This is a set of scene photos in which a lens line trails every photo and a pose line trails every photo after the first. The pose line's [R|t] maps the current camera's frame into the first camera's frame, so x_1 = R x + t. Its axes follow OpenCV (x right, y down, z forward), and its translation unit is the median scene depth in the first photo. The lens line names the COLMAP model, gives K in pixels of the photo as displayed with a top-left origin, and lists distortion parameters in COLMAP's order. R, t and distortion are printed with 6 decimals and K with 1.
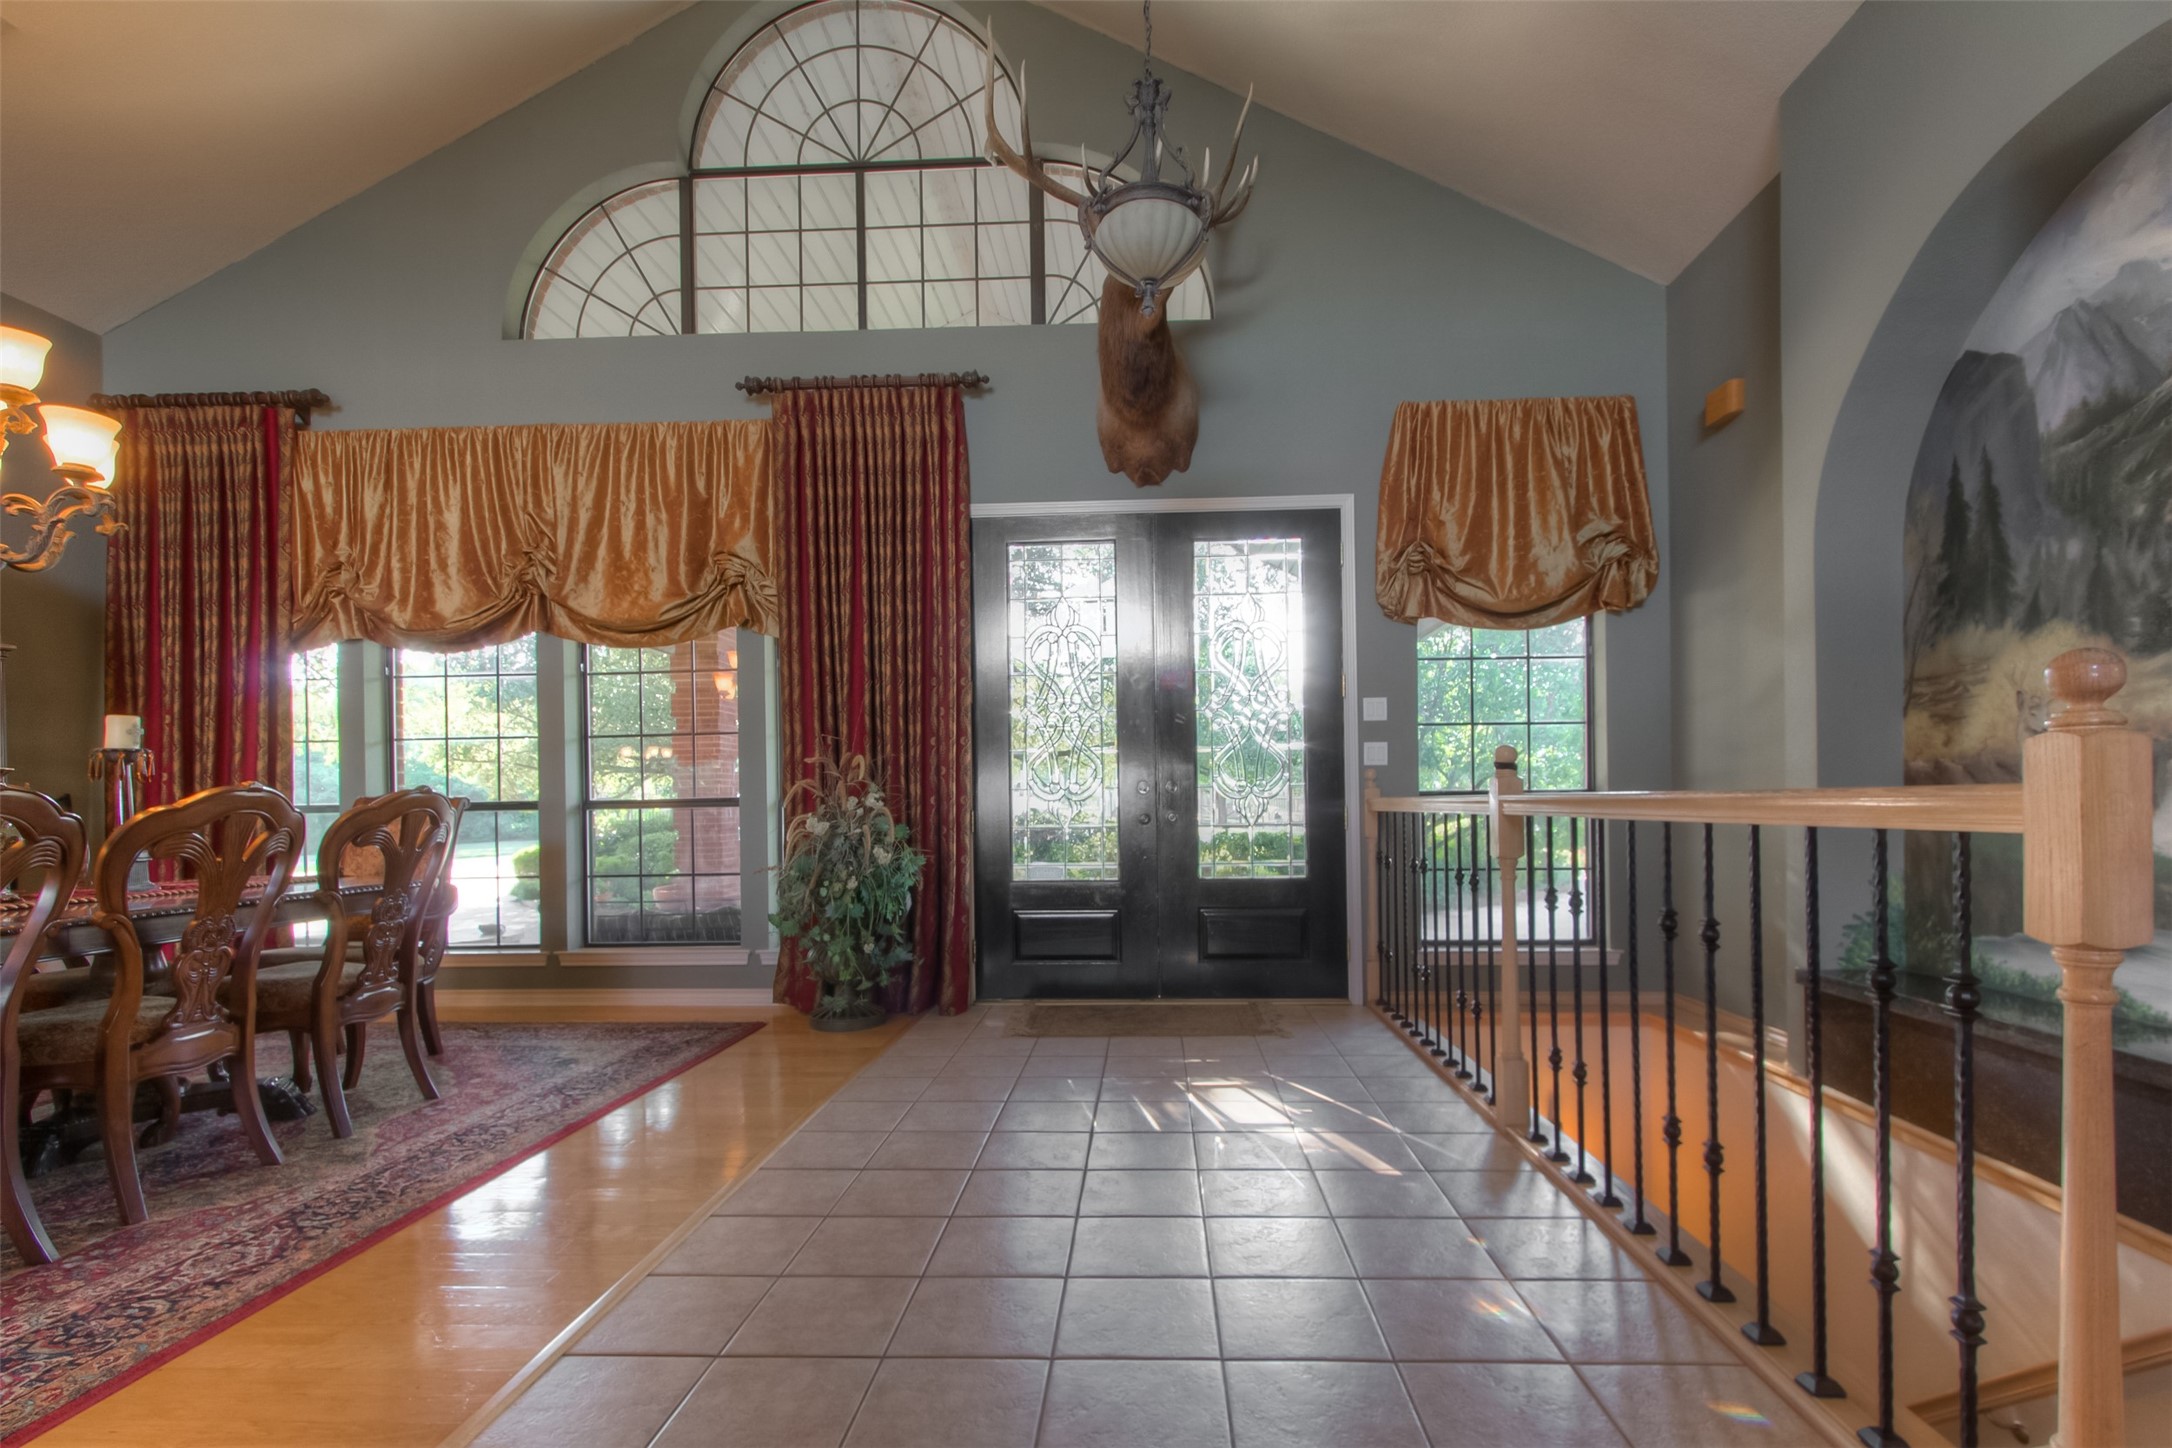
lens RADIAL K [[995.9, 0, 1114.1], [0, 995.9, 801.0], [0, 0, 1]] dist [0.008236, -0.001515]
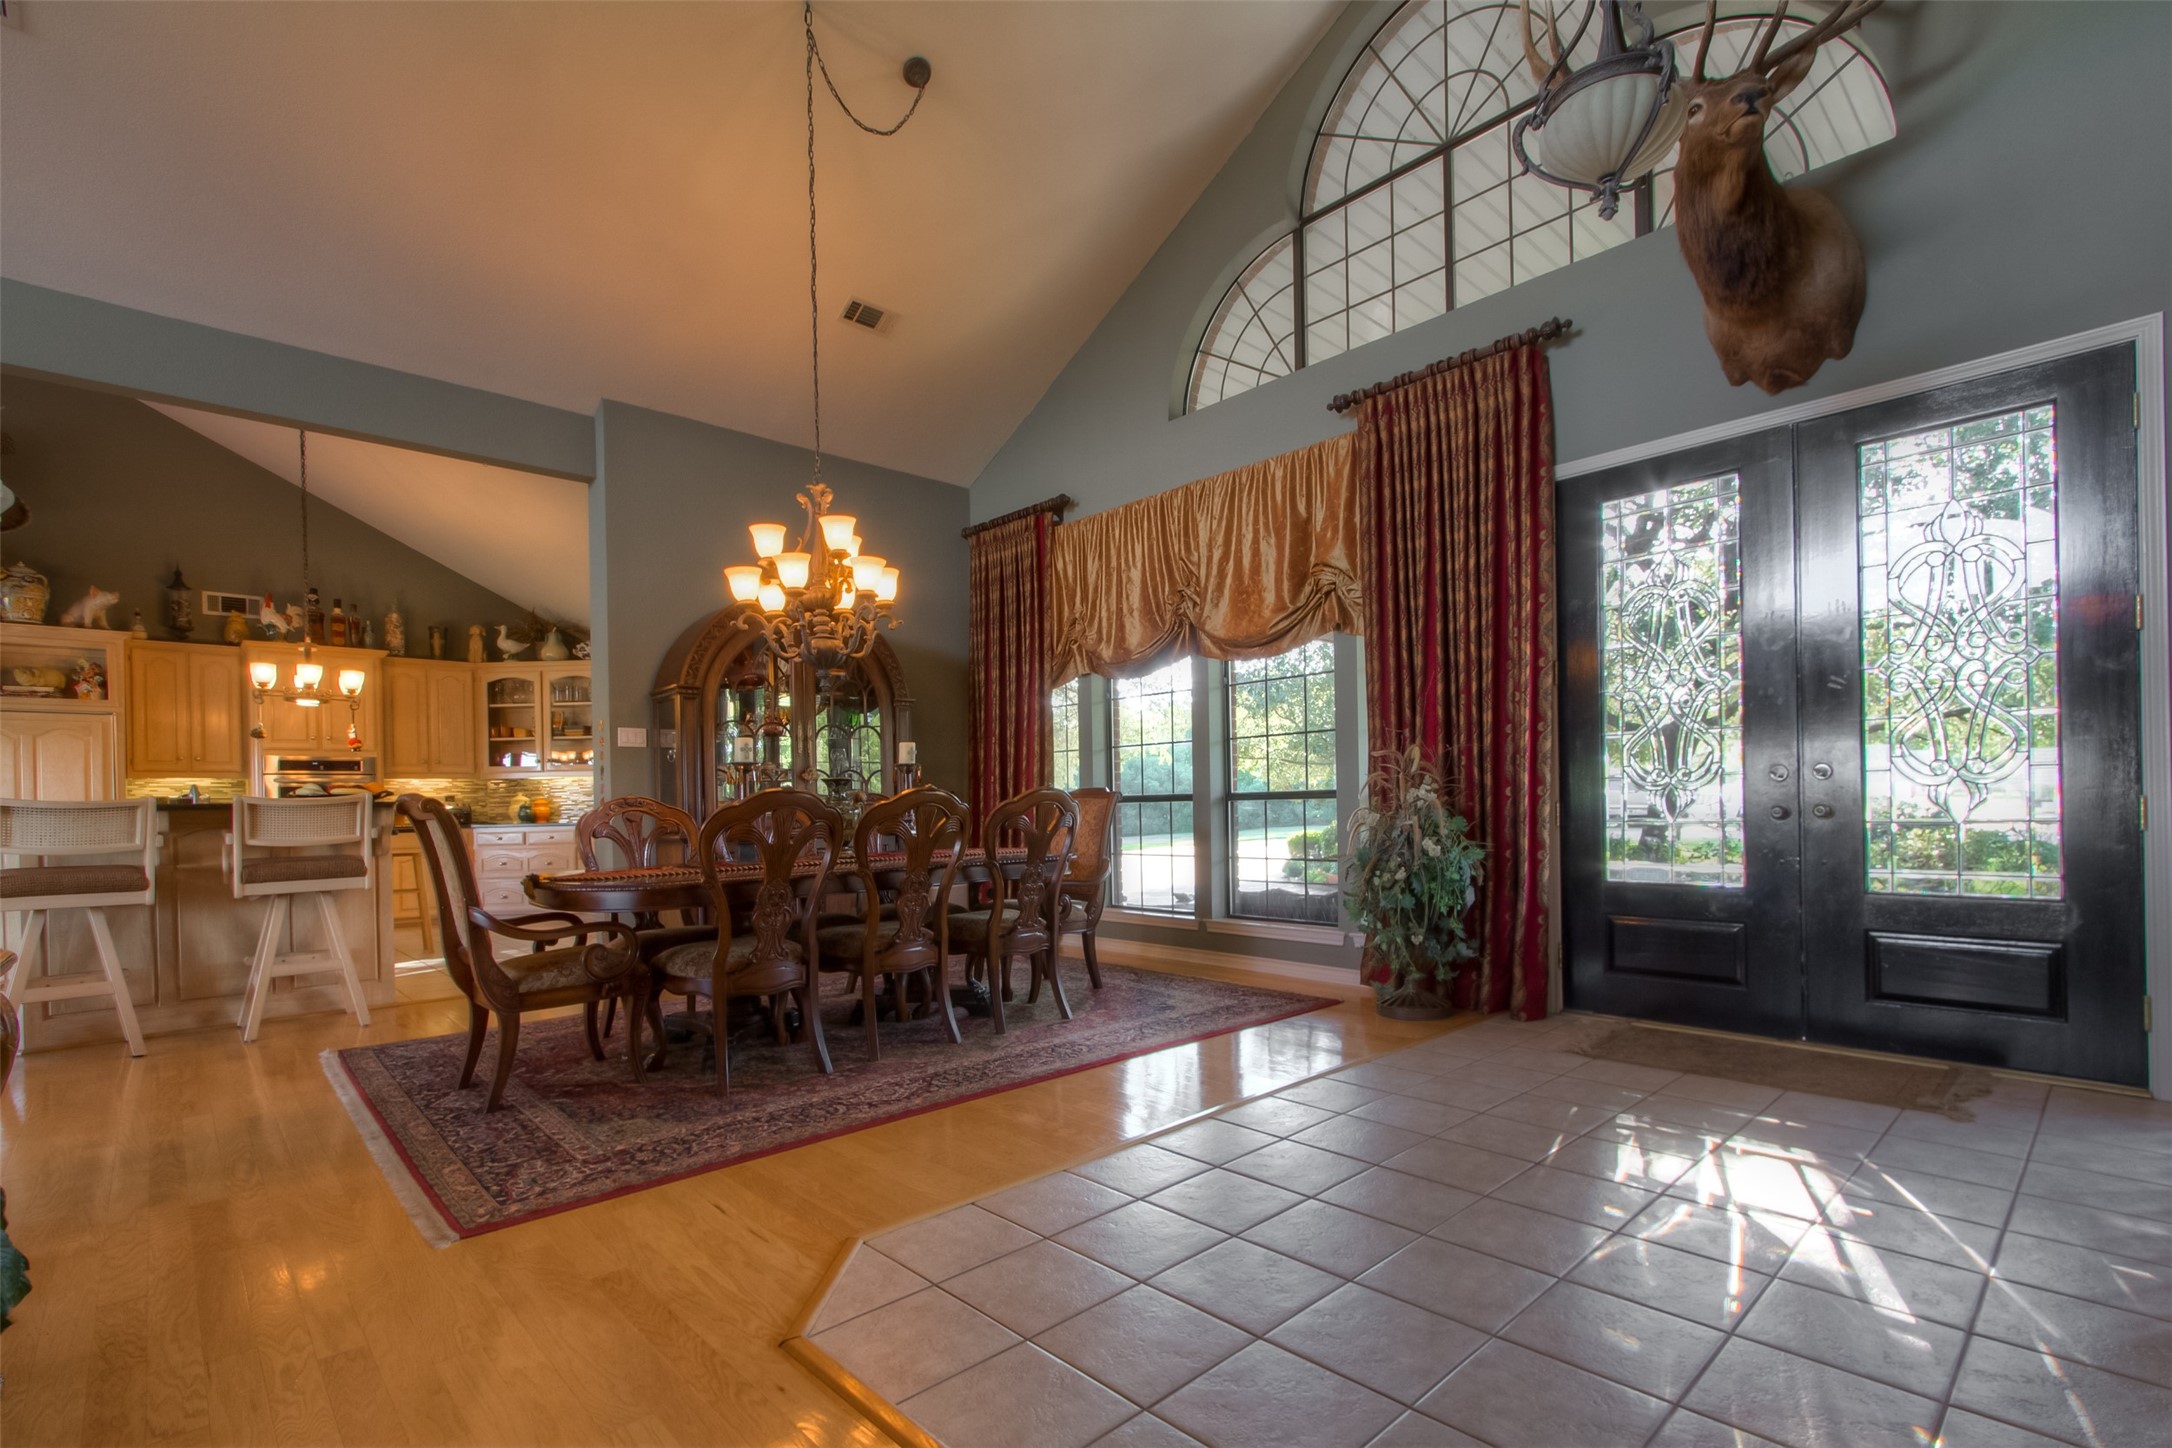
lens RADIAL K [[999.6, 0, 1116.6], [0, 999.6, 802.7], [0, 0, 1]] dist [0.001950, 0.000225]
pose [[0.723083, 0.000472, -0.690761, 0.200945], [0.009415, 0.999900, 0.010540, -0.003180], [0.690697, -0.014125, 0.723006, 0.057787]]
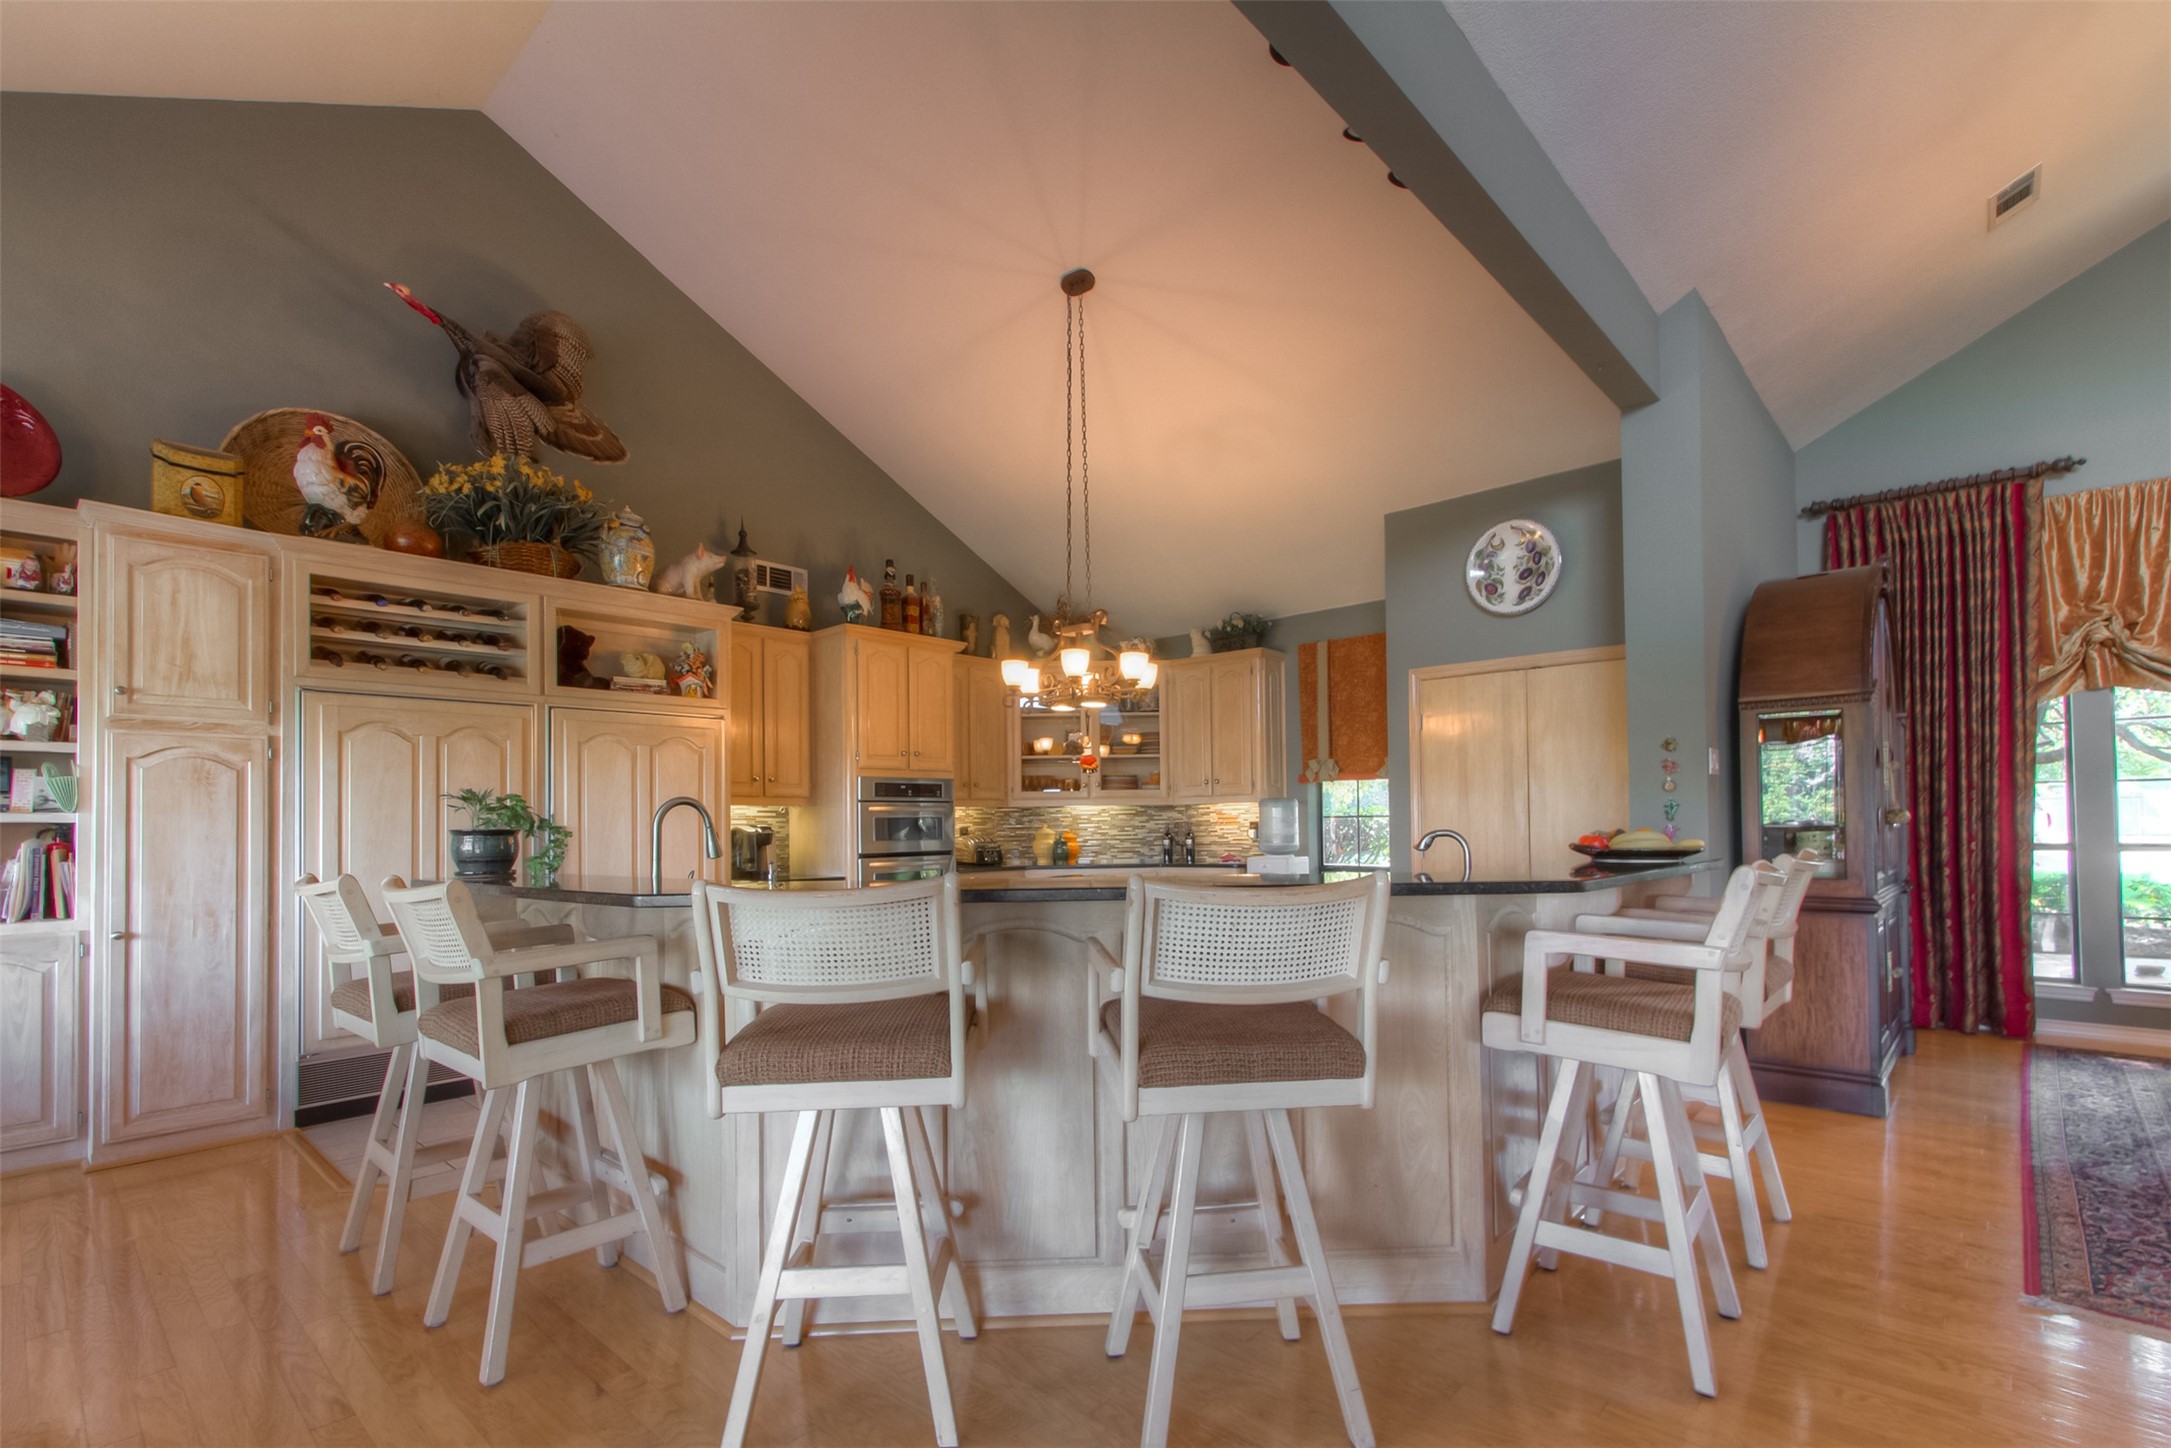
lens RADIAL K [[999.2, 0, 1116.1], [0, 999.2, 802.7], [0, 0, 1]] dist [0.001950, 0.000225]
pose [[0.777731, -0.008766, -0.628536, -0.927274], [0.001383, 0.999924, -0.012235, -0.027958], [0.628595, 0.008647, 0.777684, -0.489927]]
